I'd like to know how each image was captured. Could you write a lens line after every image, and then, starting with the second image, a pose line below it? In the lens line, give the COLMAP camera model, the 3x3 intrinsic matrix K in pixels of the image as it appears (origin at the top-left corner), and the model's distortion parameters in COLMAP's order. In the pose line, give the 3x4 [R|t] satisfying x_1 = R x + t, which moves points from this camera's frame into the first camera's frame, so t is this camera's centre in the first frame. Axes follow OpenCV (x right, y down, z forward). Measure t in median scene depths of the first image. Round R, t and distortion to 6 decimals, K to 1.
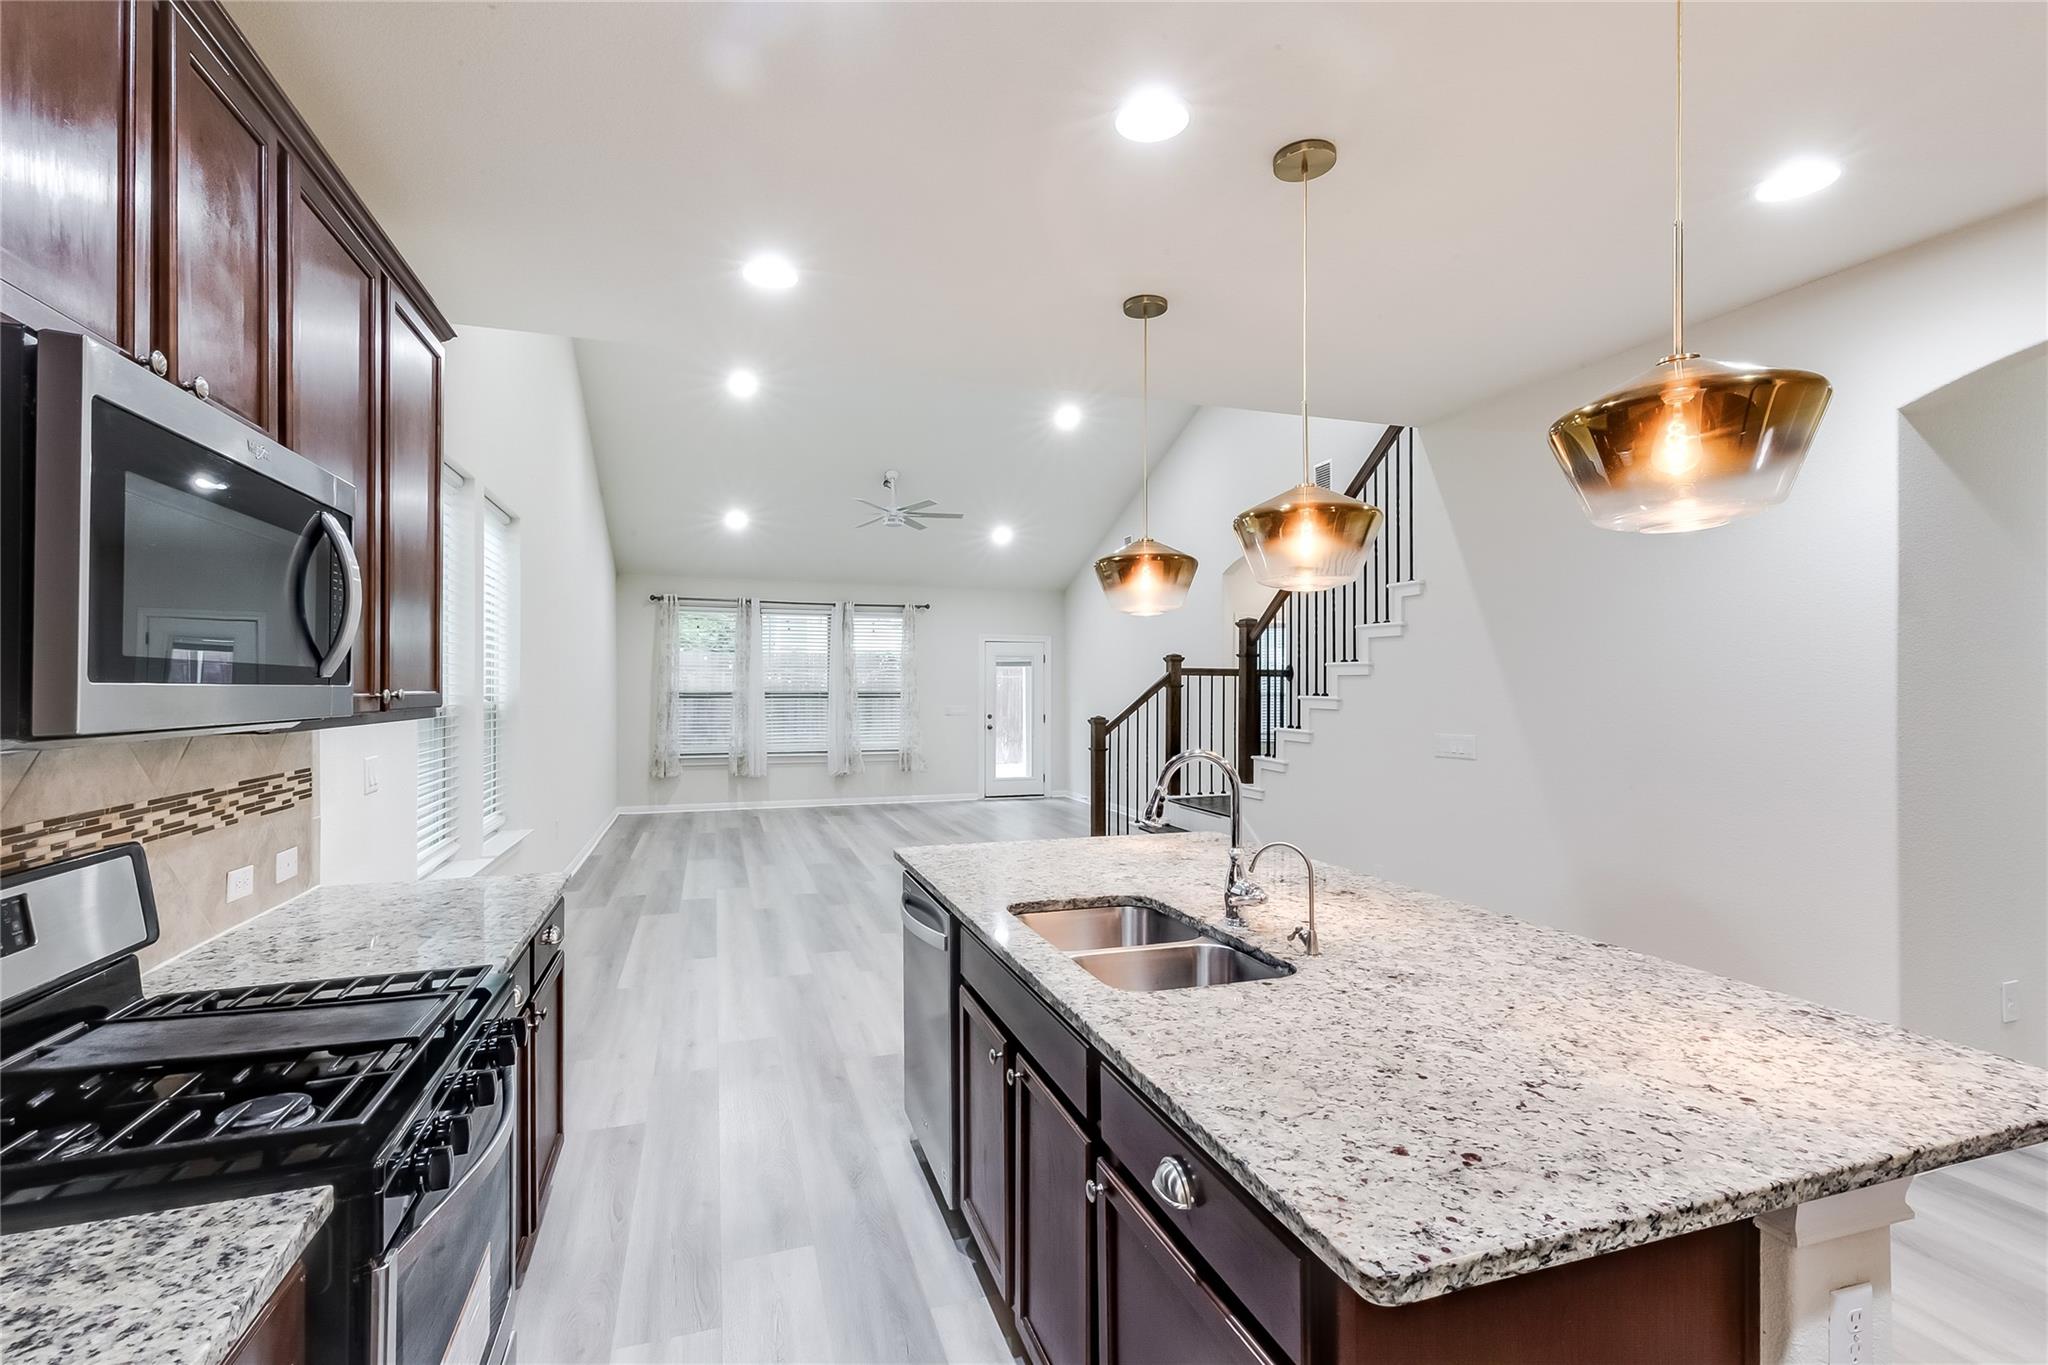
lens RADIAL K [[932.2, 0, 1029.3], [0, 932.2, 686.8], [0, 0, 1]] dist [0.006104, -0.000315]
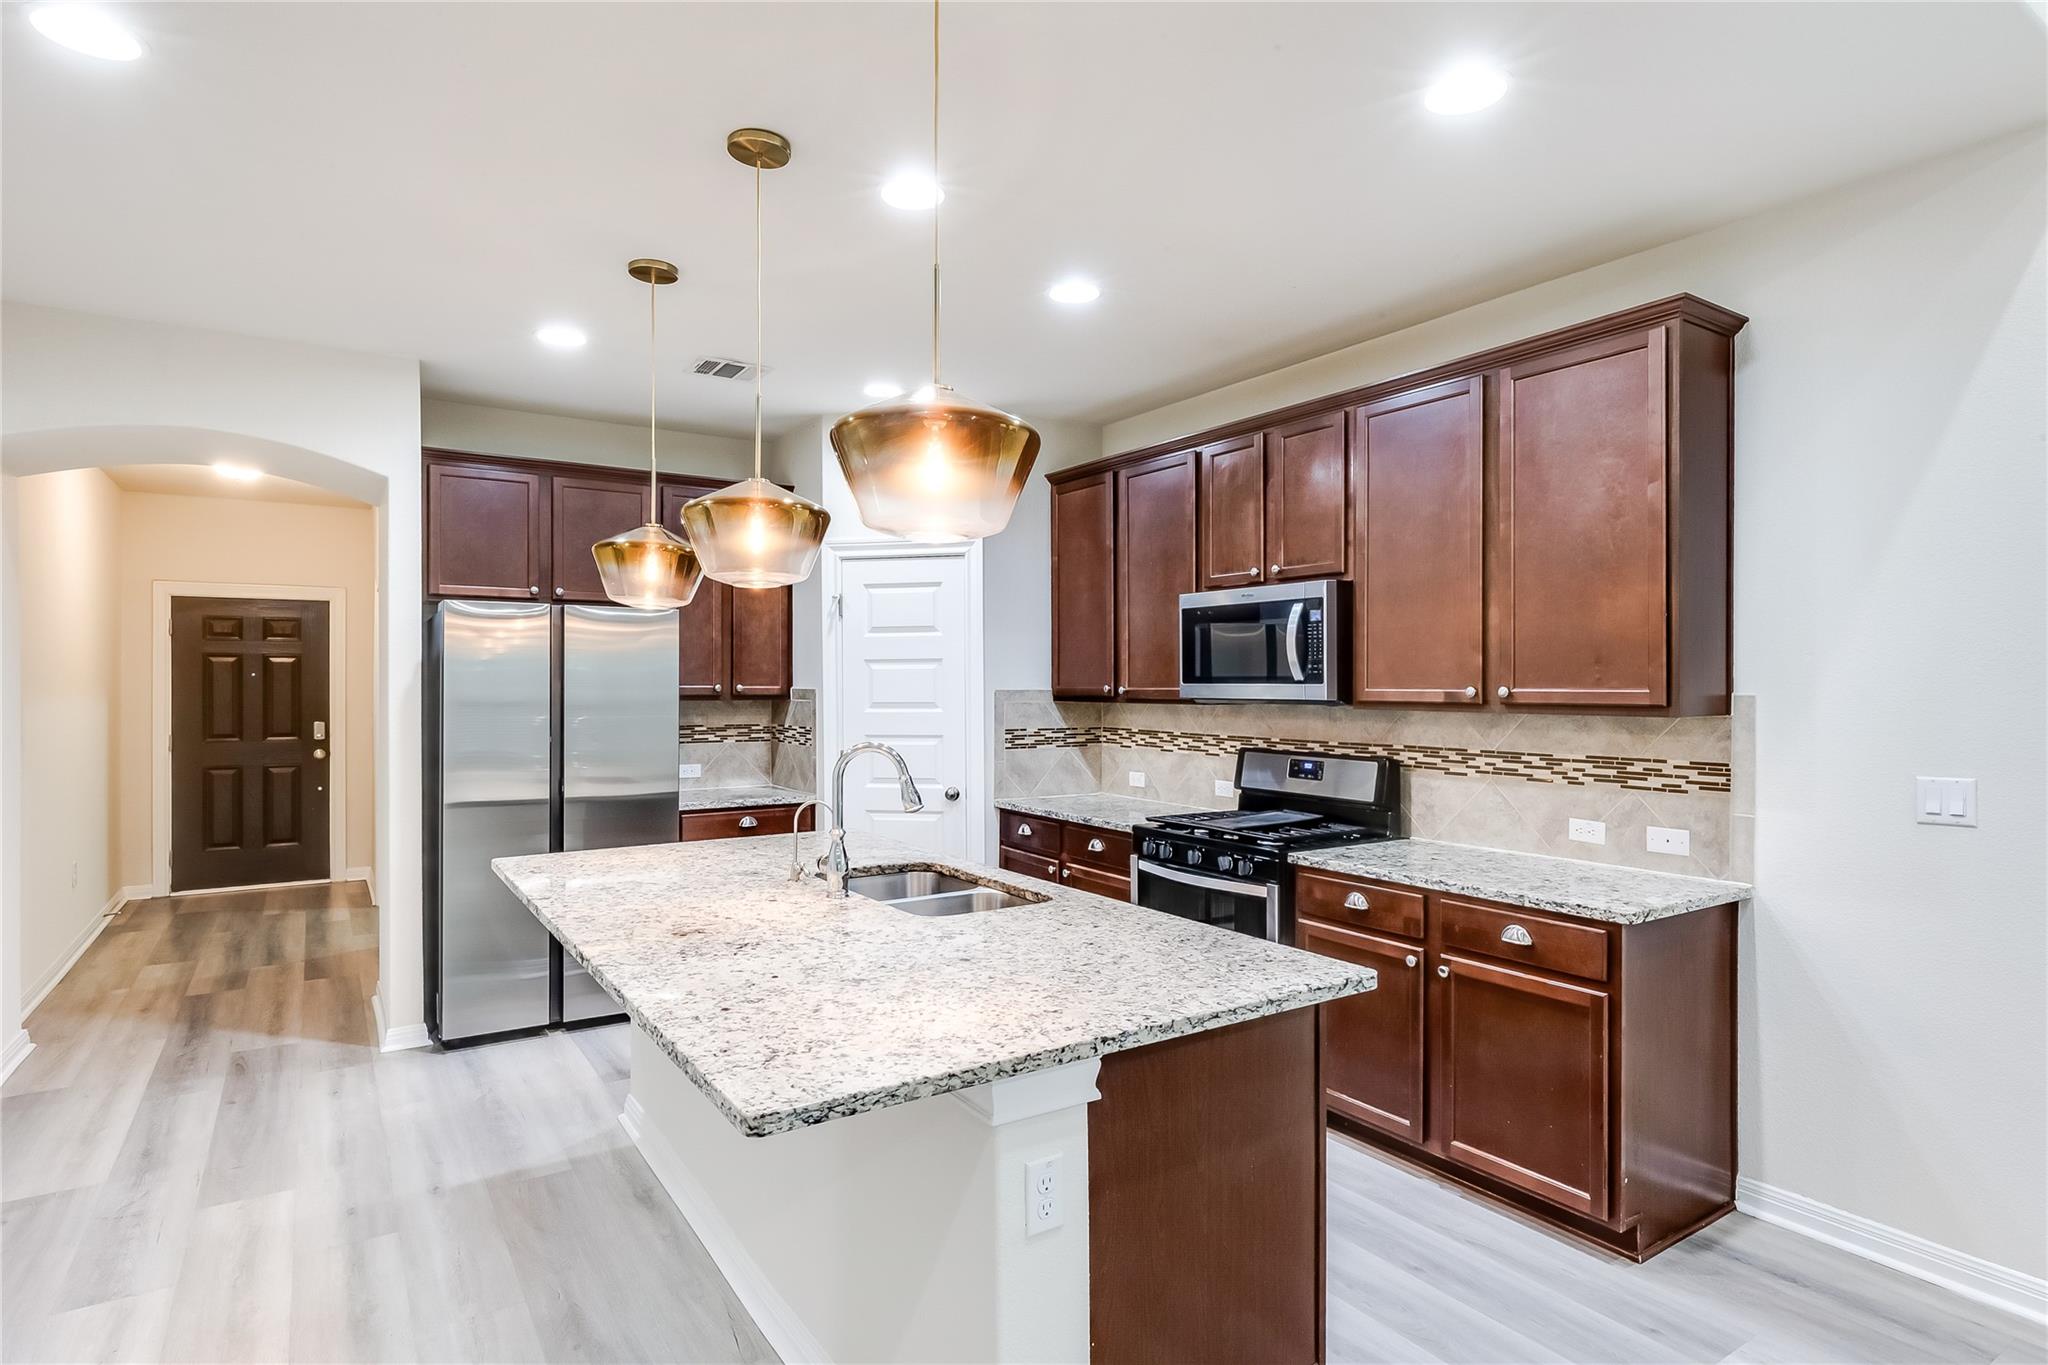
lens RADIAL K [[1078.7, 0, 1024.0], [0, 1078.7, 682.5], [0, 0, 1]] dist [0.000237, 0.000344]
pose [[-0.968213, -0.000668, -0.250126, 0.099339], [-0.000248, 0.999999, -0.001710, -0.000270], [0.250126, -0.001594, -0.968212, 0.693994]]
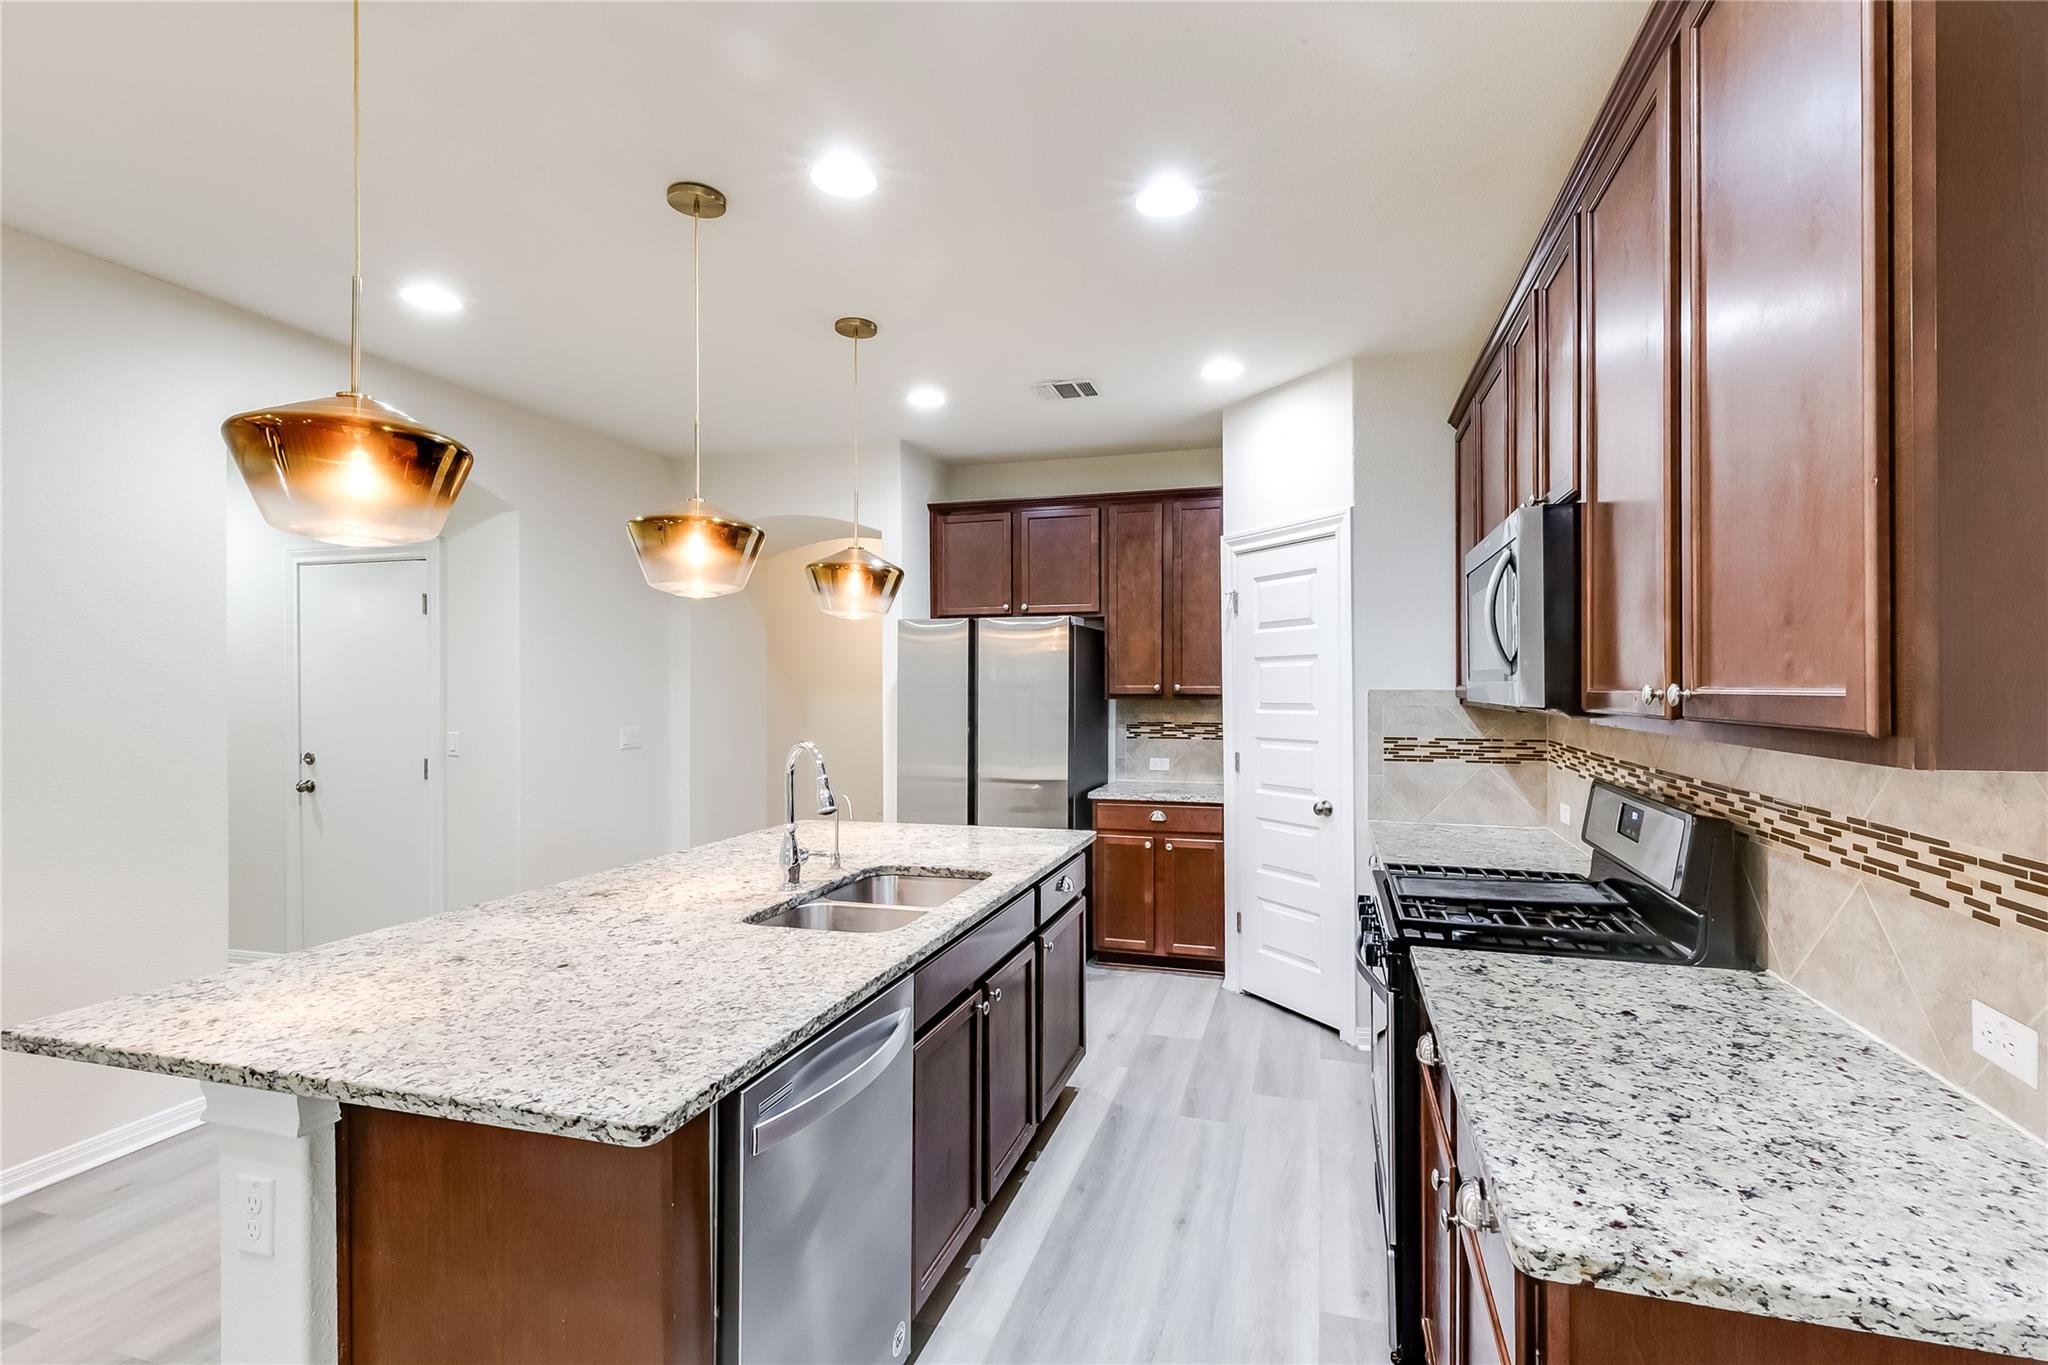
lens RADIAL K [[943.8, 0, 1041.8], [0, 943.8, 684.5], [0, 0, 1]] dist [0.004133, -0.000303]
pose [[-0.817289, 0.001944, 0.576224, -0.212434], [0.001513, 0.999998, -0.001228, 0.000842], [-0.576226, -0.000131, -0.817291, 0.533970]]
